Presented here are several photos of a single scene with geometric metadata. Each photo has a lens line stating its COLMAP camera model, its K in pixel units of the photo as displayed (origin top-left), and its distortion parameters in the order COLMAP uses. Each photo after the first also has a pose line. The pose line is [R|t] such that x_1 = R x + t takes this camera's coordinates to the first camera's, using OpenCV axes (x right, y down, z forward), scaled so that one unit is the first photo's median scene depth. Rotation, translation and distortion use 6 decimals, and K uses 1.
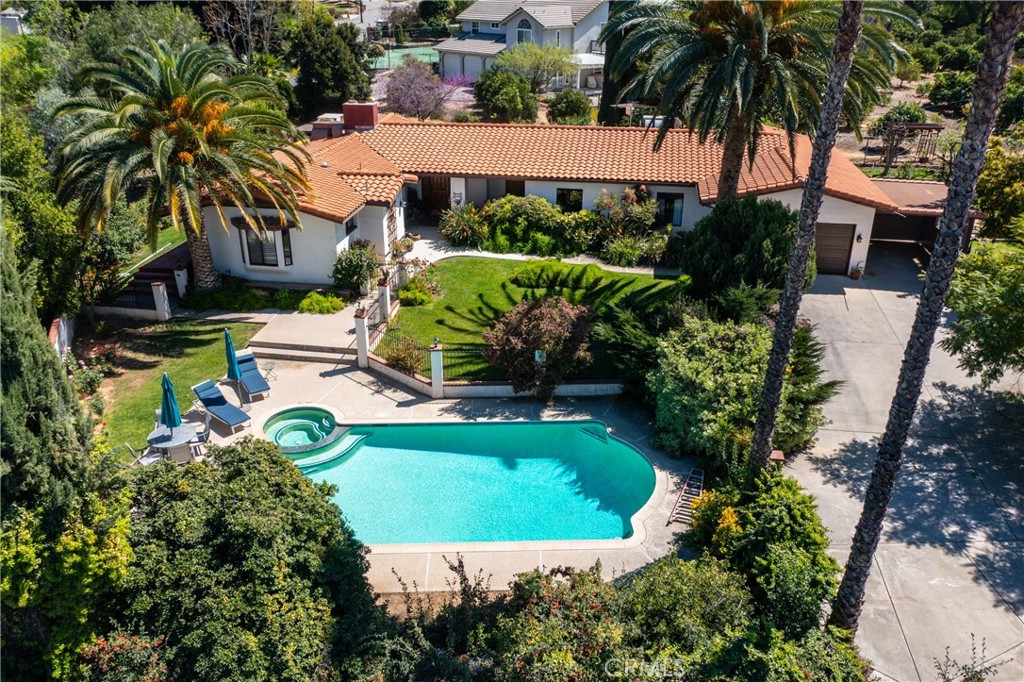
lens RADIAL K [[799.1, 0, 512.0], [0, 799.1, 341.0], [0, 0, 1]] dist [-0.026551, 0.002026]
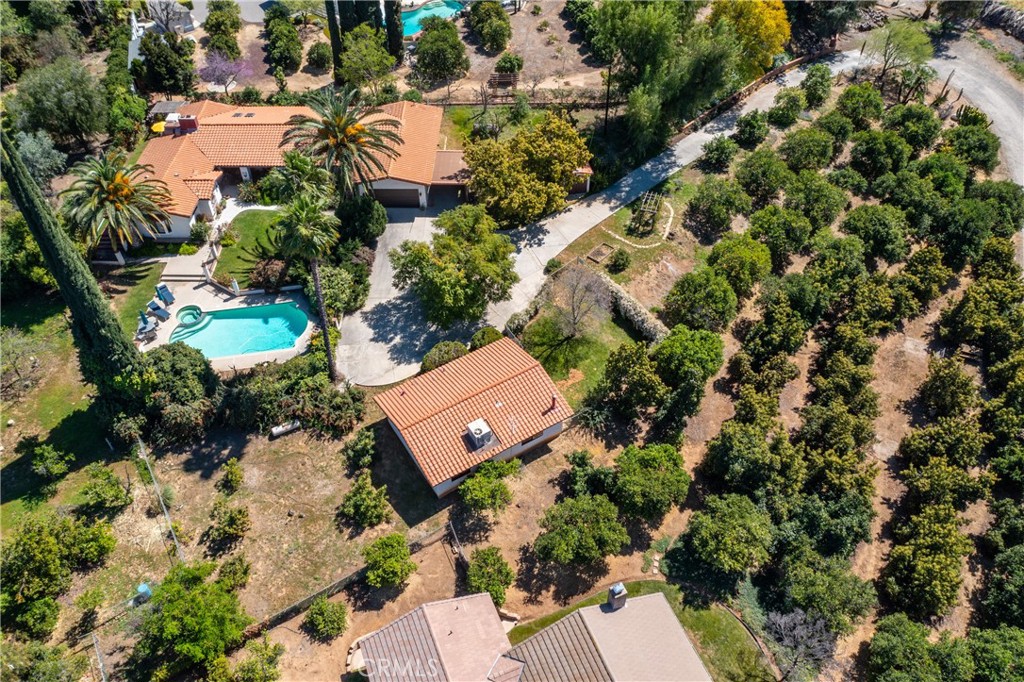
lens RADIAL K [[799.1, 0, 512.0], [0, 799.1, 341.0], [0, 0, 1]] dist [-0.026551, 0.002026]
pose [[0.990959, -0.104372, 0.084306, 0.540725], [0.066306, 0.927238, 0.368554, -0.668661], [-0.116638, -0.359632, 0.925775, -1.550975]]
